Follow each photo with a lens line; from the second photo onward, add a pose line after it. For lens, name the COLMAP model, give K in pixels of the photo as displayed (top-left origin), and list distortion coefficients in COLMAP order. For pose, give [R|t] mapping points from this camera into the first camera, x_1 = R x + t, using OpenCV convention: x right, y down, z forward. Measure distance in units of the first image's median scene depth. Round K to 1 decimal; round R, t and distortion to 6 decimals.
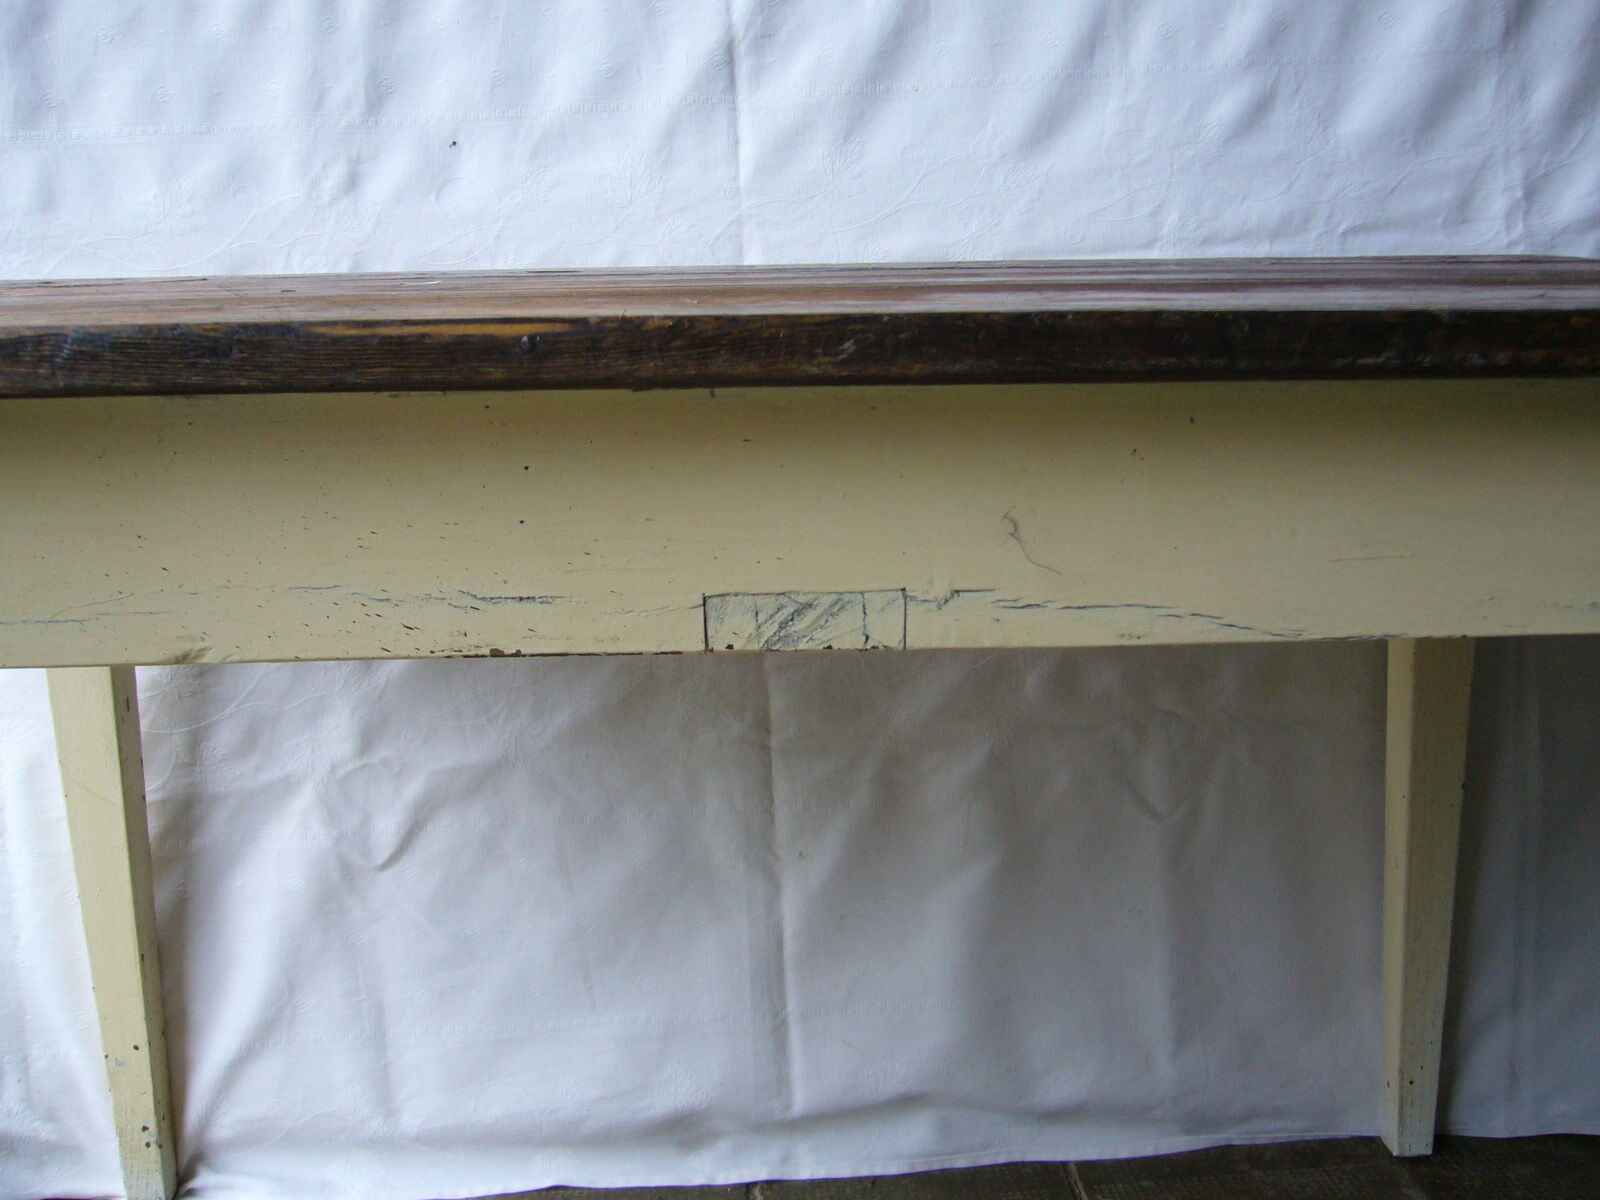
lens RADIAL K [[1692.4, 0, 803.5], [0, 1692.4, 576.2], [0, 0, 1]] dist [-0.066877, 0.000000]
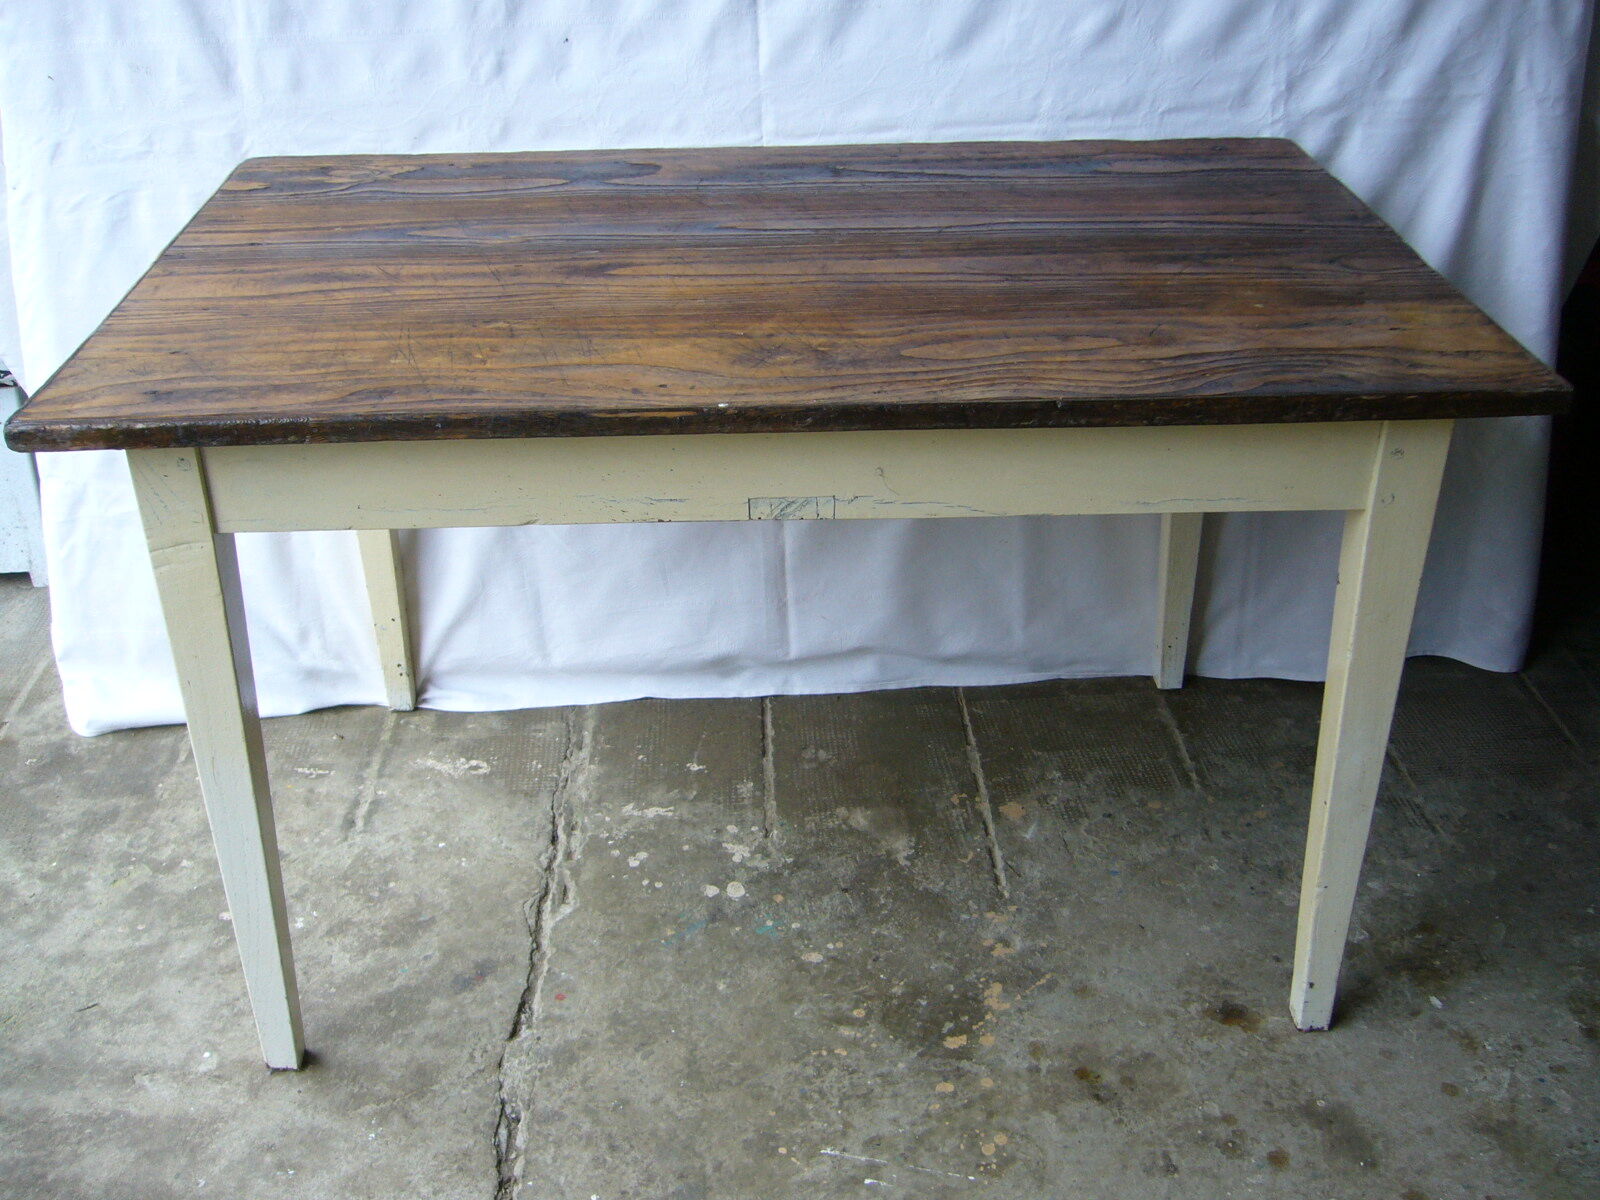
lens RADIAL K [[1692.4, 0, 795.4], [0, 1692.4, 590.1], [0, 0, 1]] dist [-0.066877, 0.000000]
pose [[0.999875, 0.015000, -0.004950, 0.008552], [-0.012711, 0.950125, 0.311611, -0.262240], [0.009377, -0.311510, 0.950197, -0.560548]]
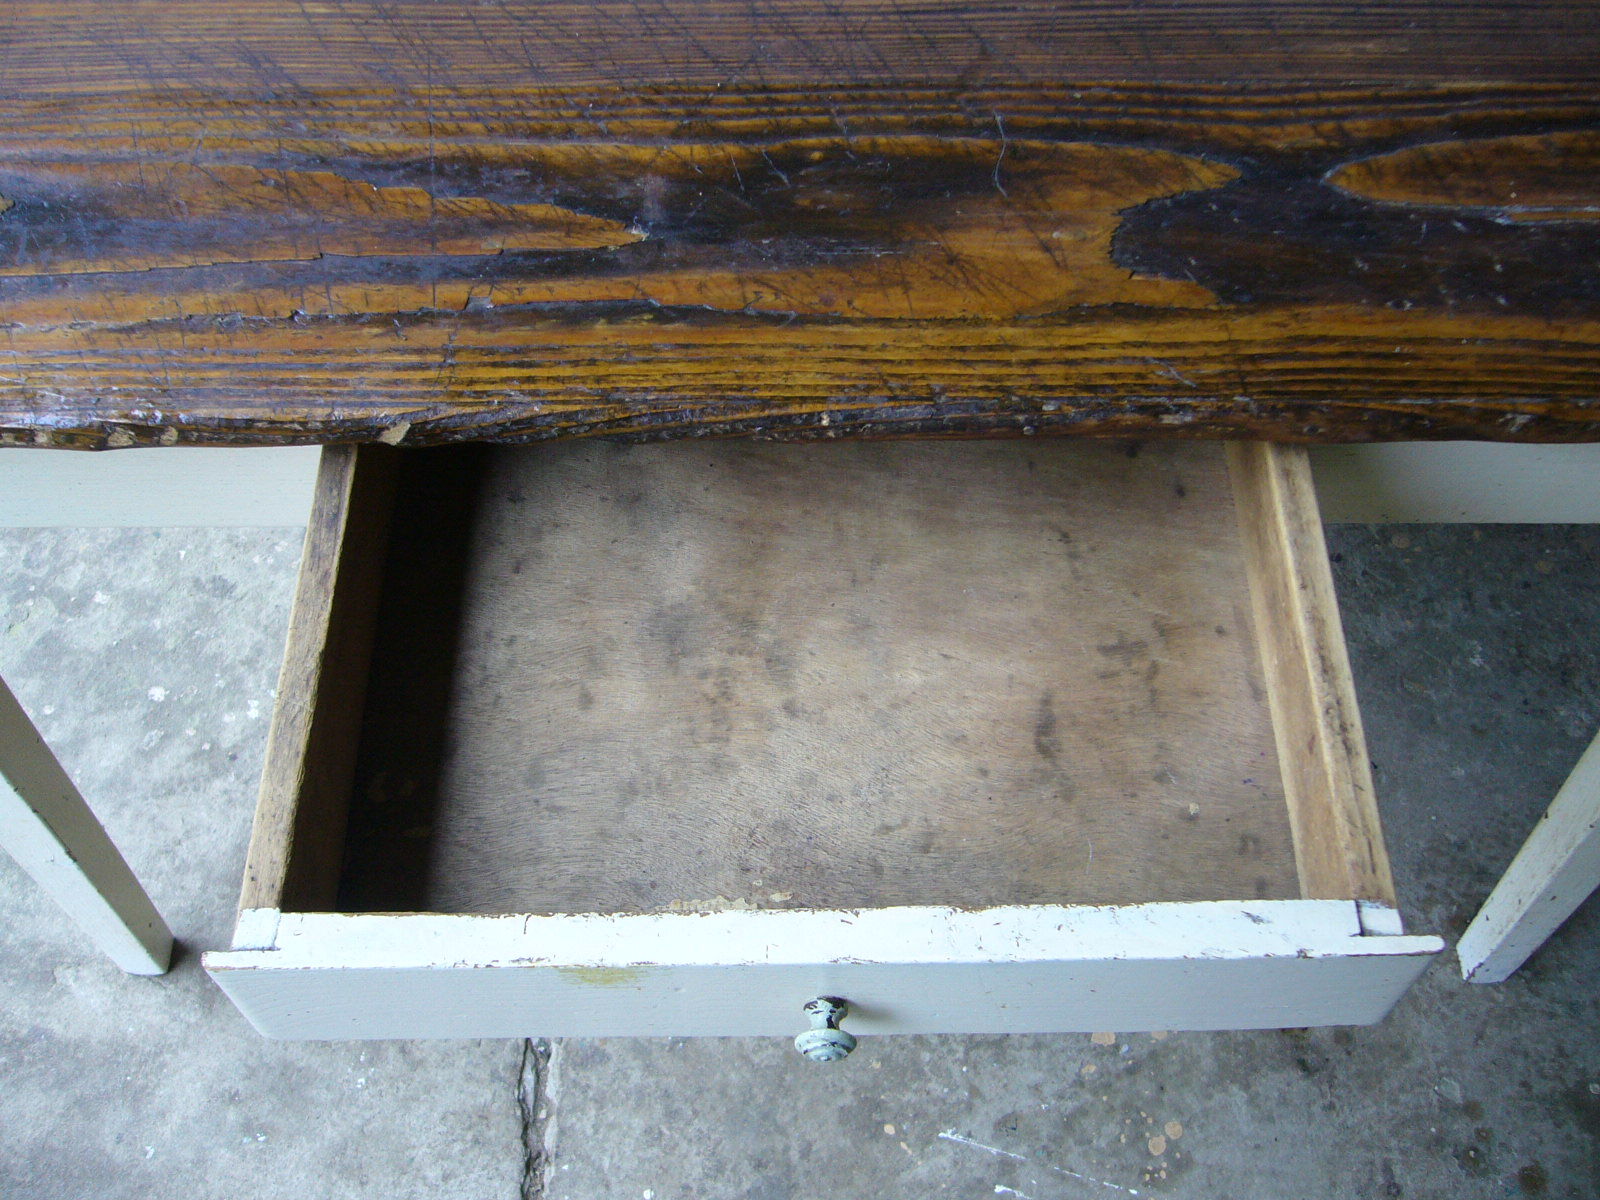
lens RADIAL K [[1692.4, 0, 802.6], [0, 1692.4, 565.1], [0, 0, 1]] dist [-0.066877, 0.000000]
pose [[0.998637, 0.047325, -0.022028, -0.040723], [-0.017127, 0.695682, 0.718145, -0.384809], [0.049311, -0.716789, 0.695545, 0.006421]]
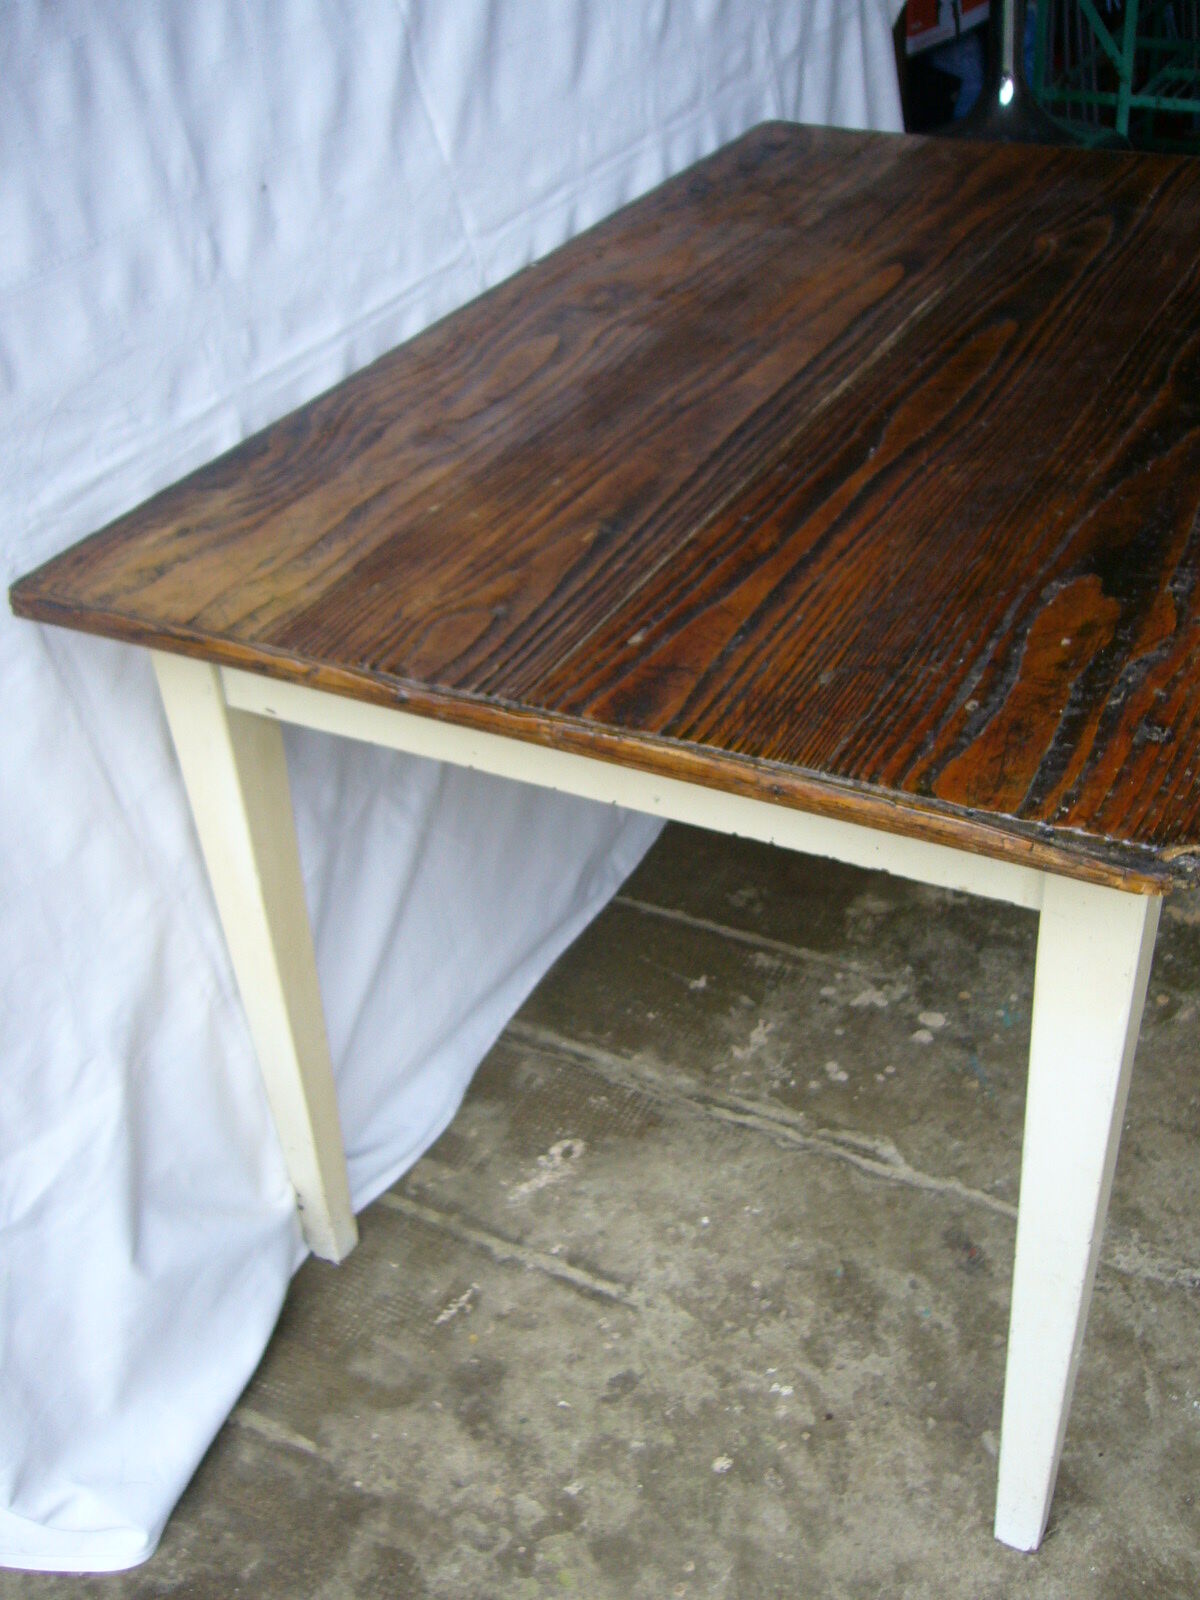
lens RADIAL K [[1692.4, 0, 608.0], [0, 1692.4, 826.5], [0, 0, 1]] dist [-0.066877, 0.000000]
pose [[0.514414, -0.510345, 0.689149, -0.977449], [0.204349, 0.853434, 0.479470, -0.379815], [-0.832838, -0.105819, 0.543307, 0.213141]]
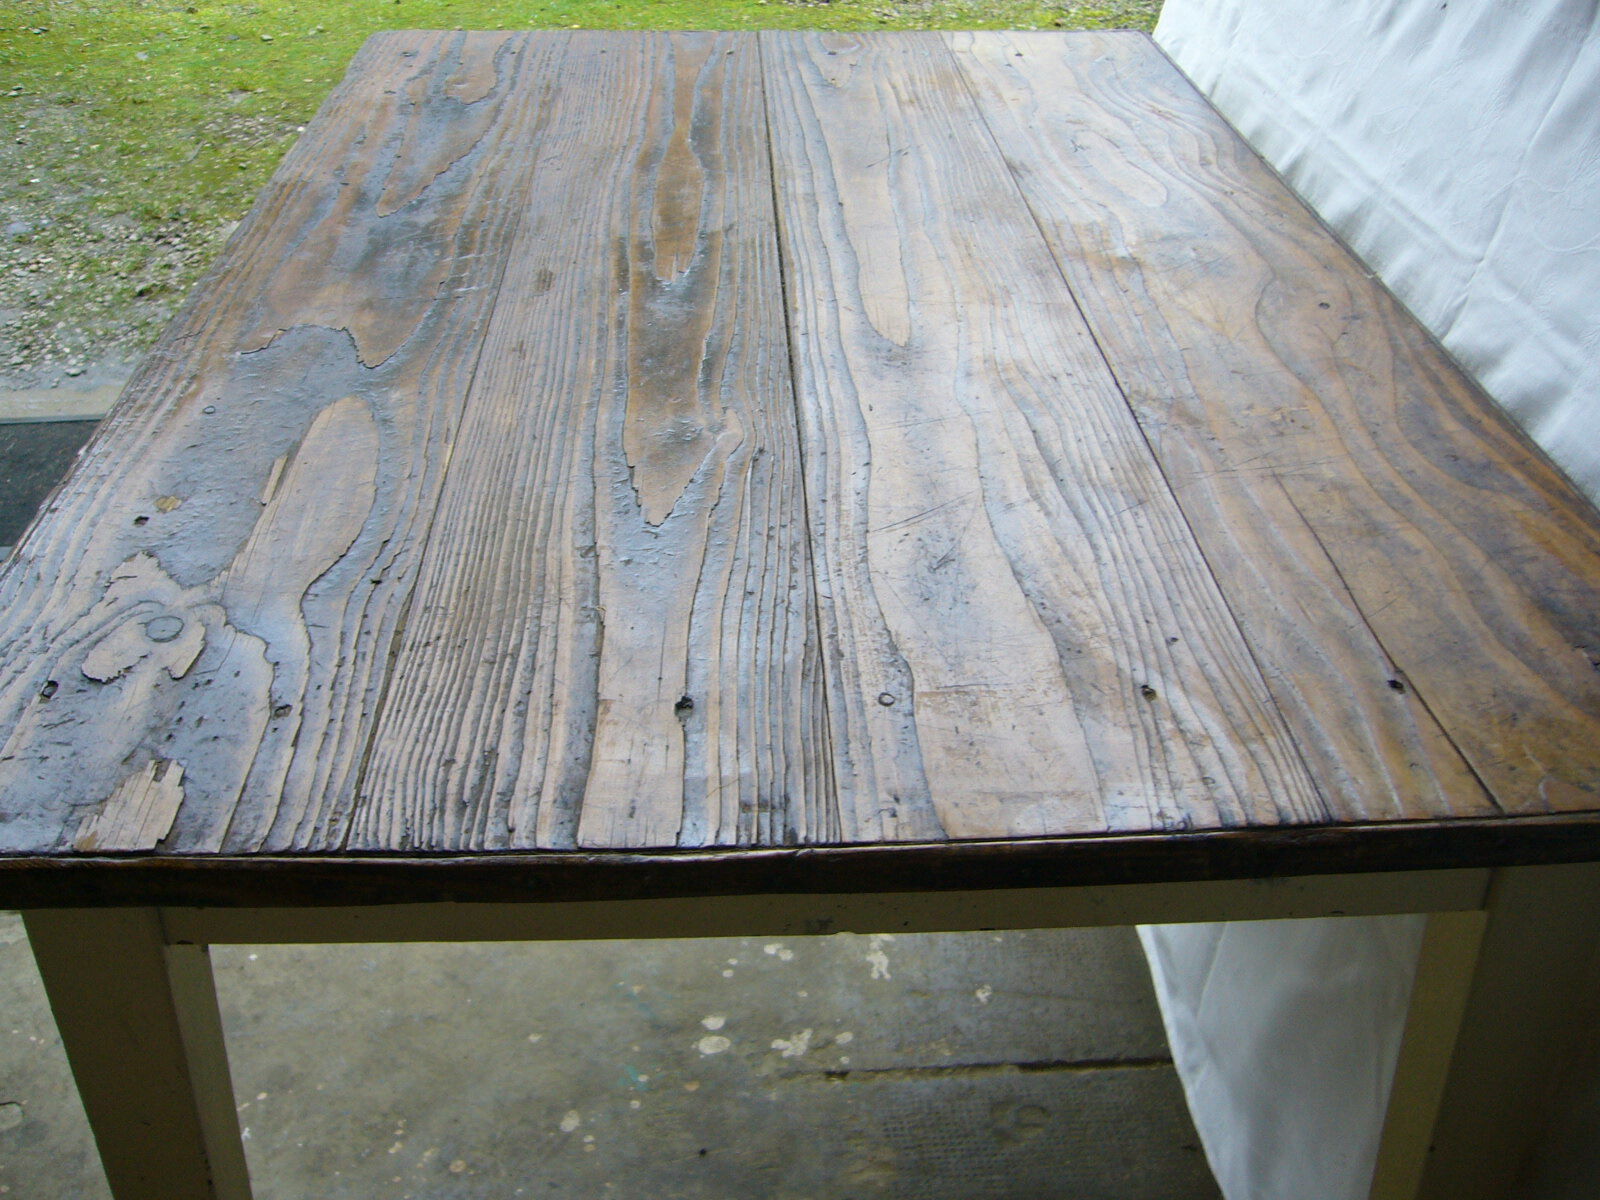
lens RADIAL K [[1692.4, 0, 829.0], [0, 1692.4, 584.6], [0, 0, 1]] dist [-0.066877, 0.000000]
pose [[0.009925, 0.539109, -0.842177, 0.705689], [-0.195619, 0.826992, 0.527083, -0.417995], [0.980630, 0.159515, 0.113668, 0.590292]]
